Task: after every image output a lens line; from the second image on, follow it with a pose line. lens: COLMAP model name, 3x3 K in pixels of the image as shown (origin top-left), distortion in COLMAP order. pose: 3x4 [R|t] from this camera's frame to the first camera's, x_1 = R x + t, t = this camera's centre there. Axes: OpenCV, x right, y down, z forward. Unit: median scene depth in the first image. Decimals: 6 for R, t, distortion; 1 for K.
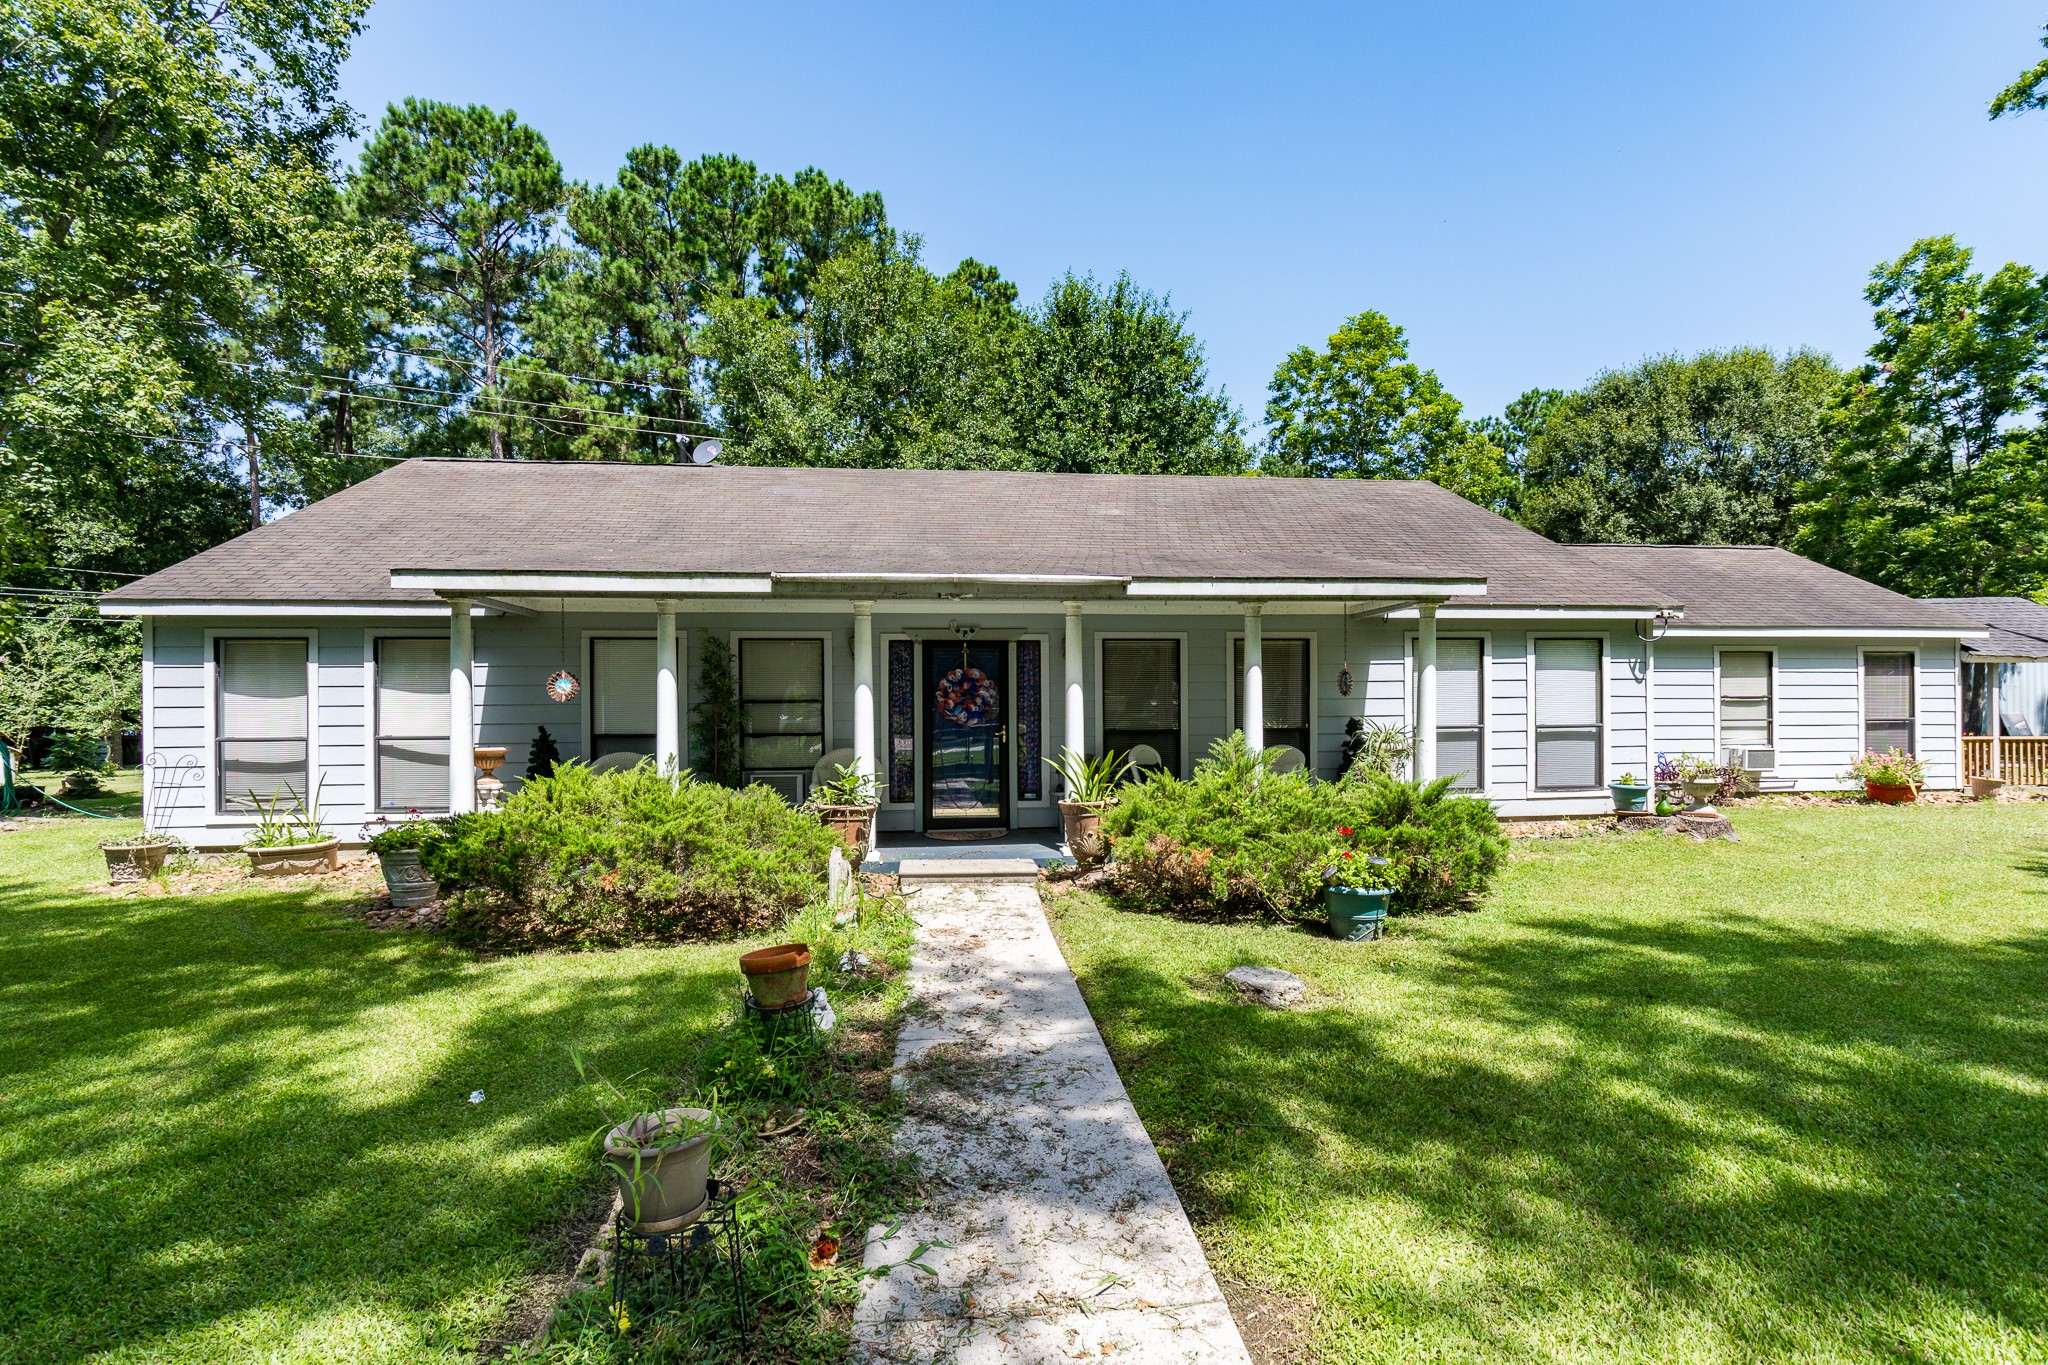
lens RADIAL K [[890.0, 0, 1020.0], [0, 890.0, 687.3], [0, 0, 1]] dist [-0.002646, -0.000234]
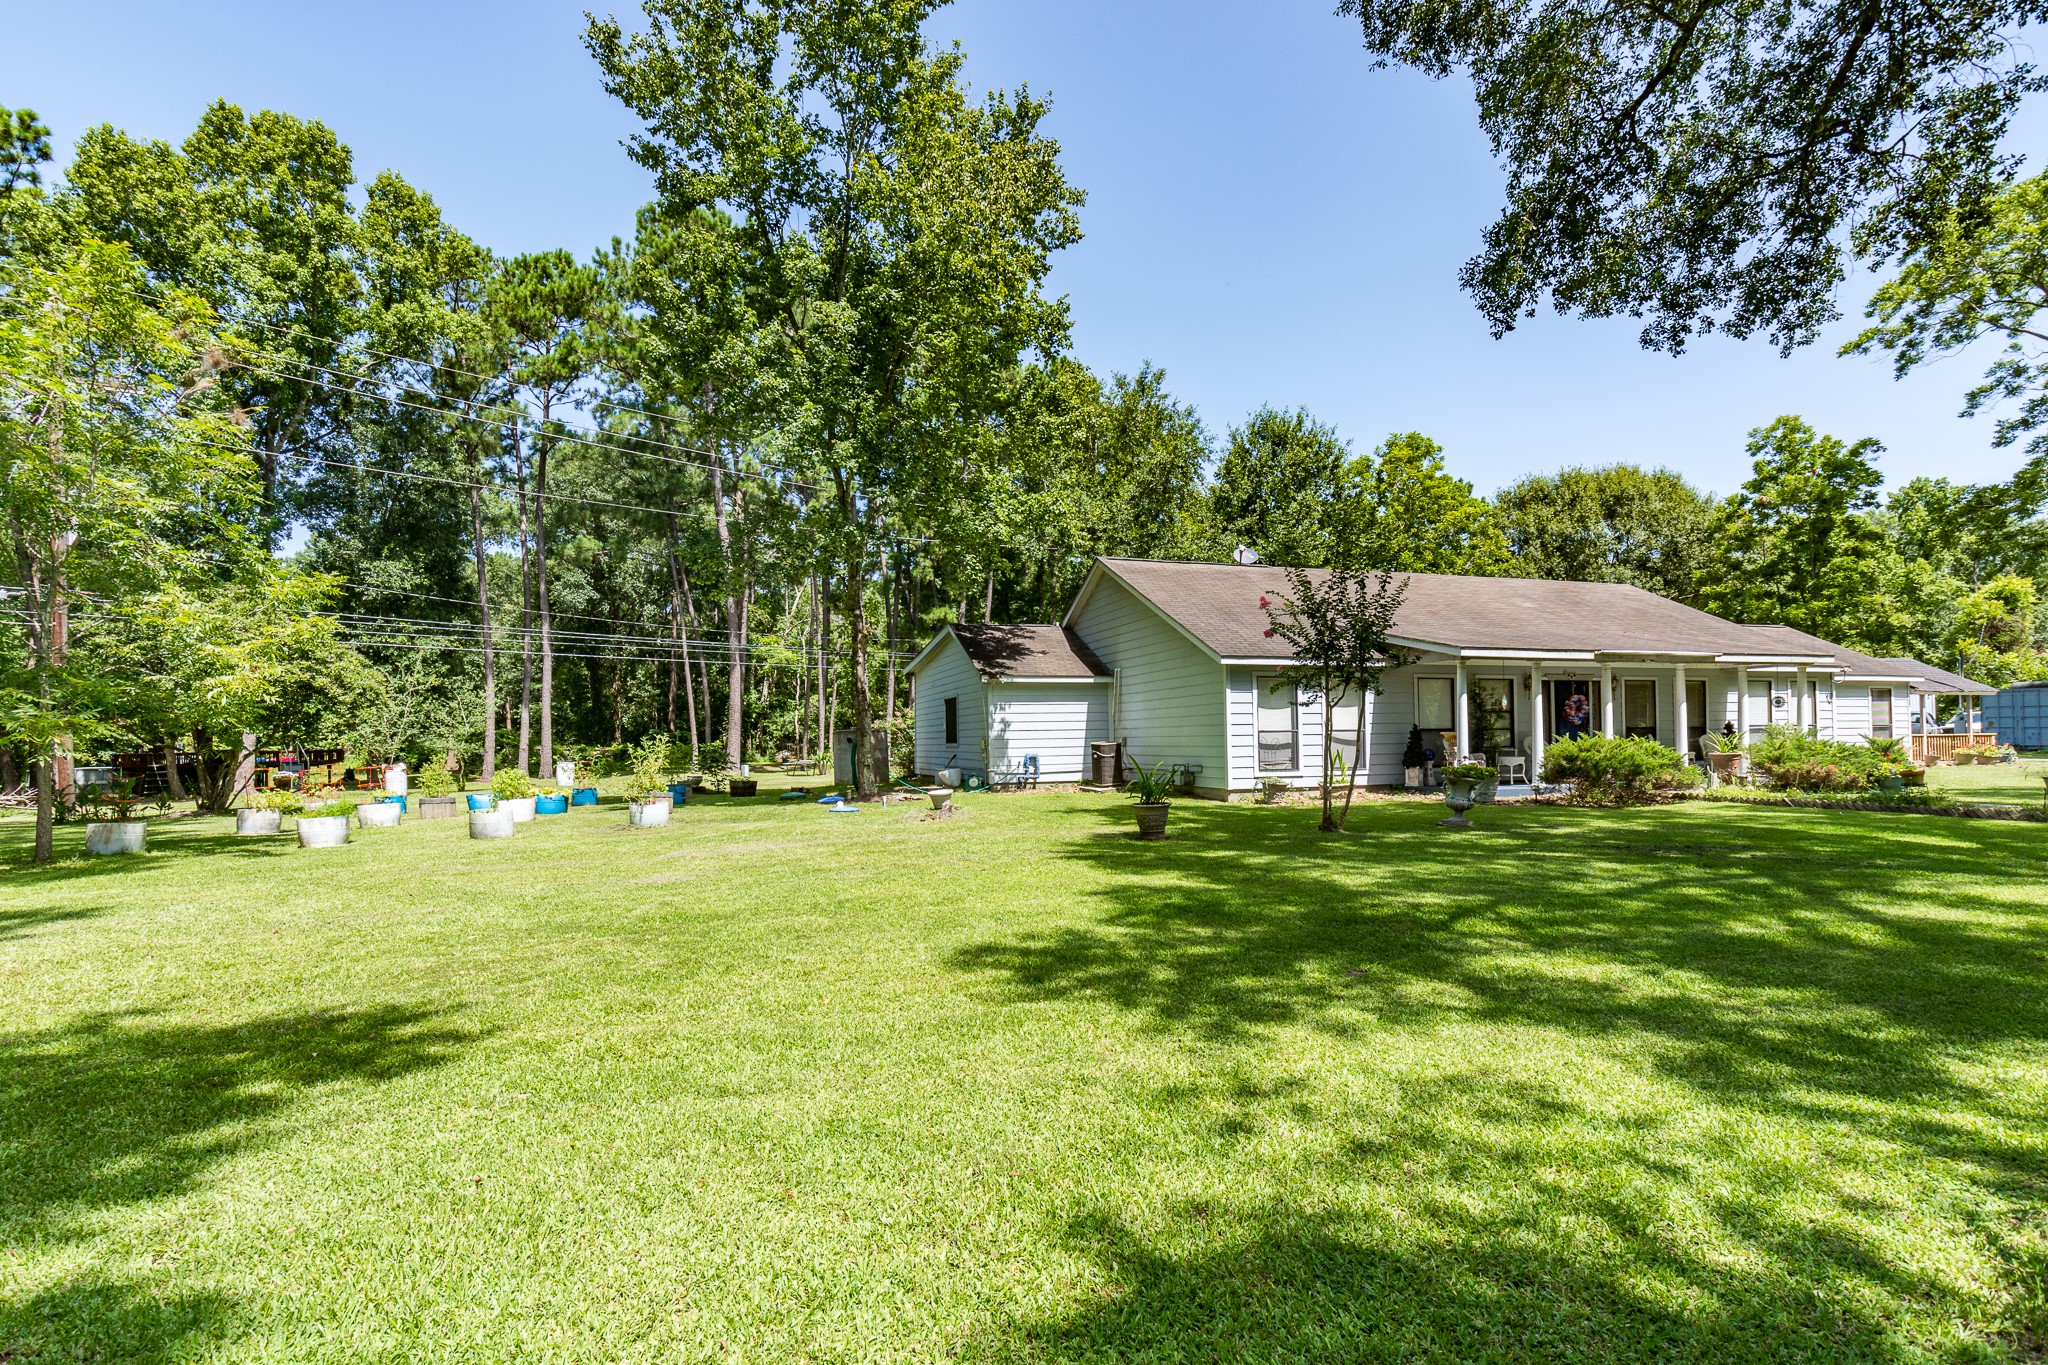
lens RADIAL K [[917.0, 0, 947.8], [0, 917.0, 715.6], [0, 0, 1]] dist [-0.003477, 0.000092]
pose [[0.983207, -0.000511, 0.182494, -0.658022], [0.001599, 0.999982, -0.005816, 0.012372], [-0.182488, 0.006010, 0.983190, -0.266469]]
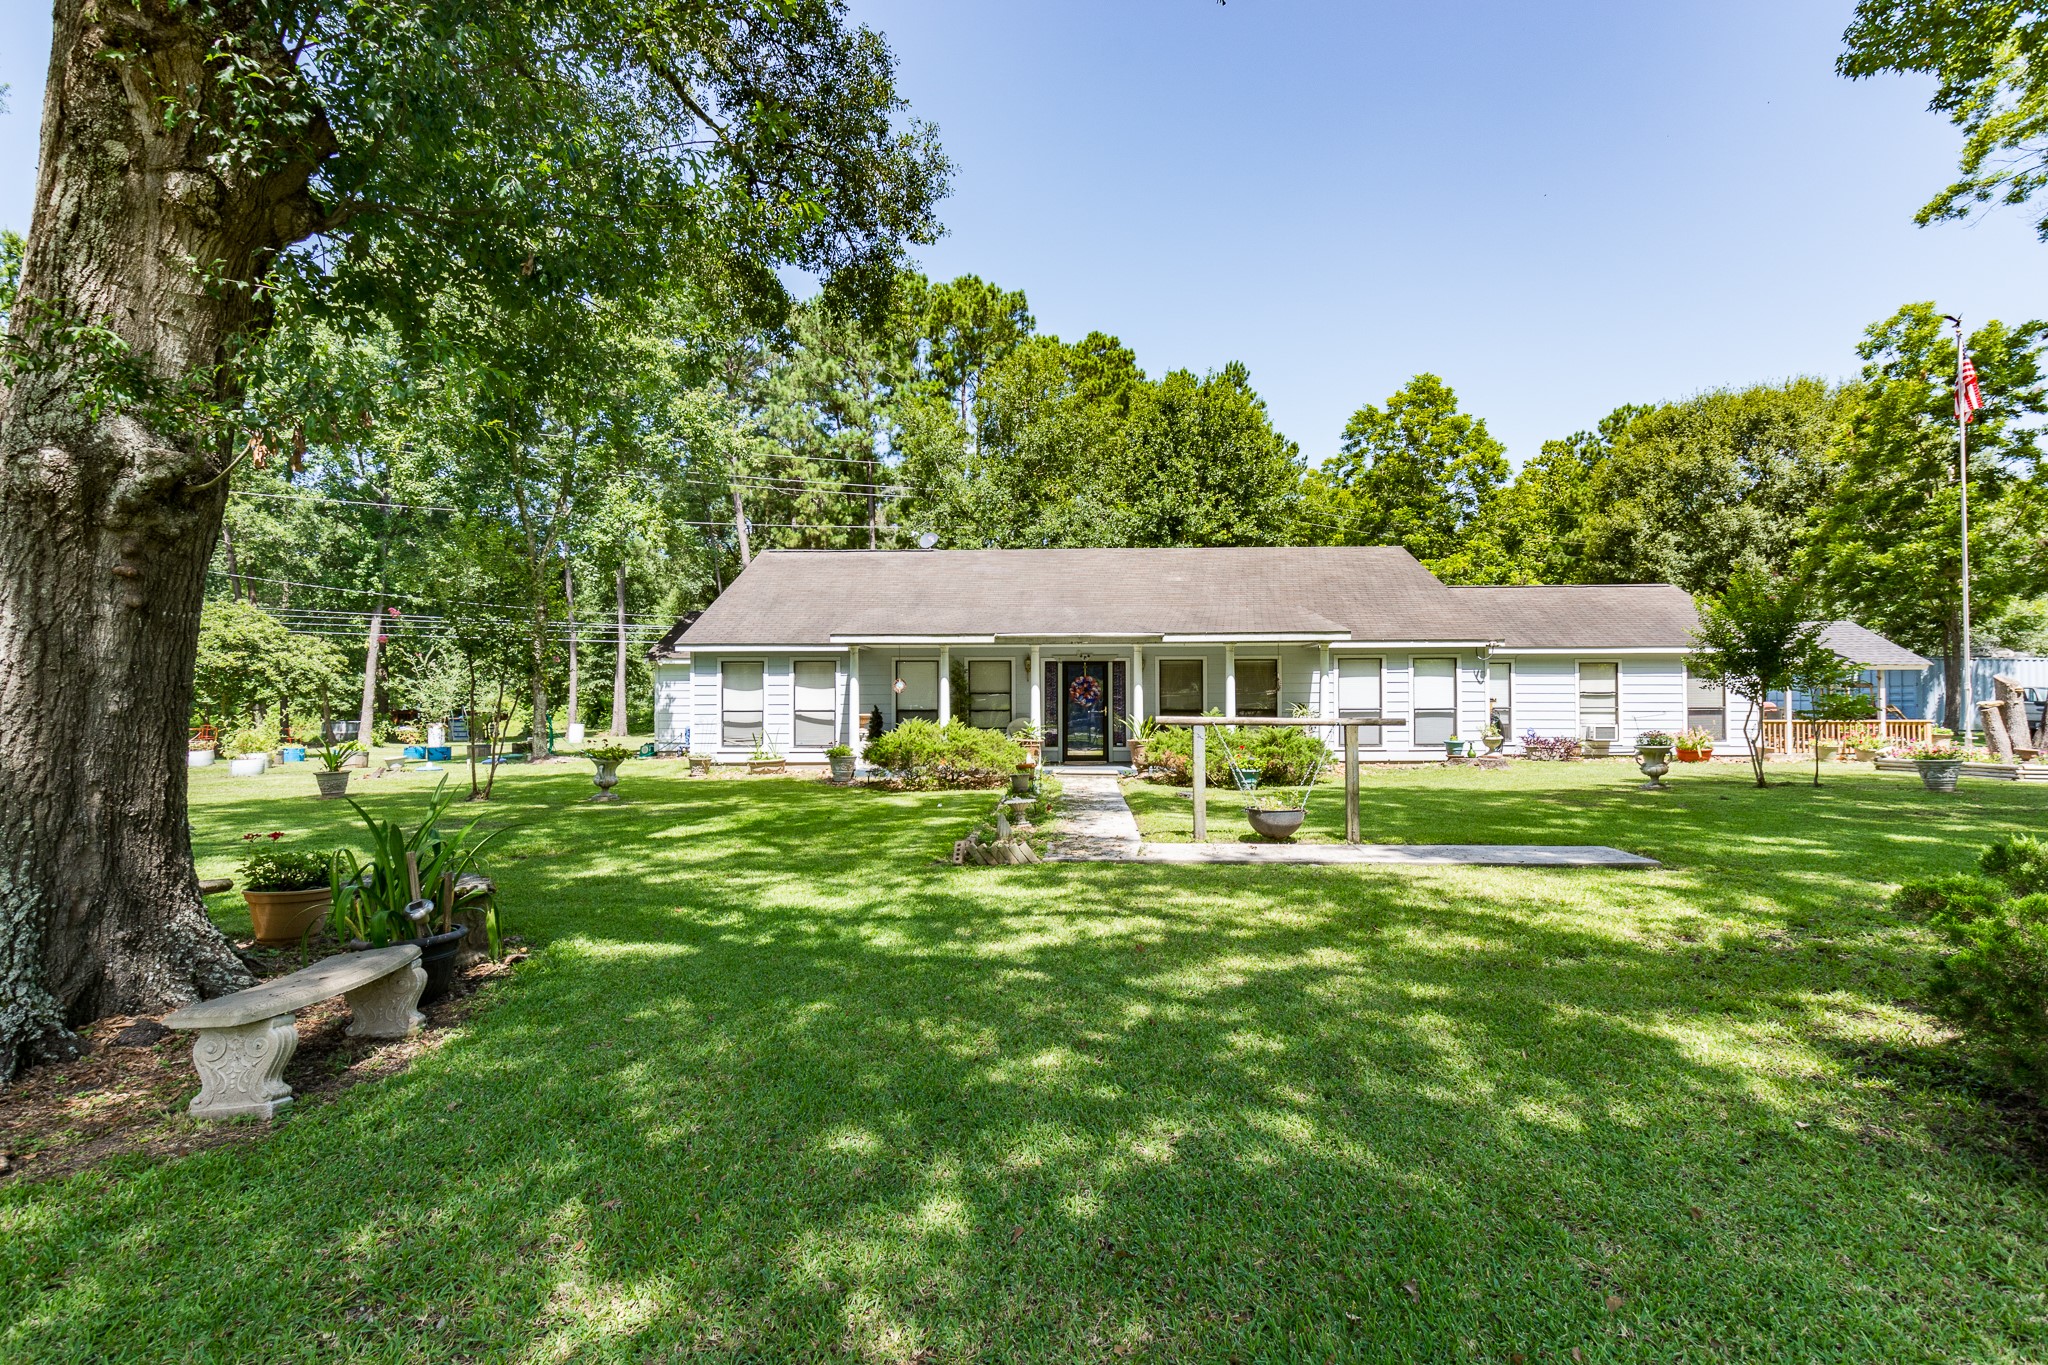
lens RADIAL K [[890.0, 0, 1020.0], [0, 890.0, 687.3], [0, 0, 1]] dist [-0.002646, -0.000234]
pose [[0.989466, 0.001846, -0.144752, 0.028179], [-0.001156, 0.999988, 0.004857, -0.002321], [0.144759, -0.004638, 0.989456, -0.334241]]
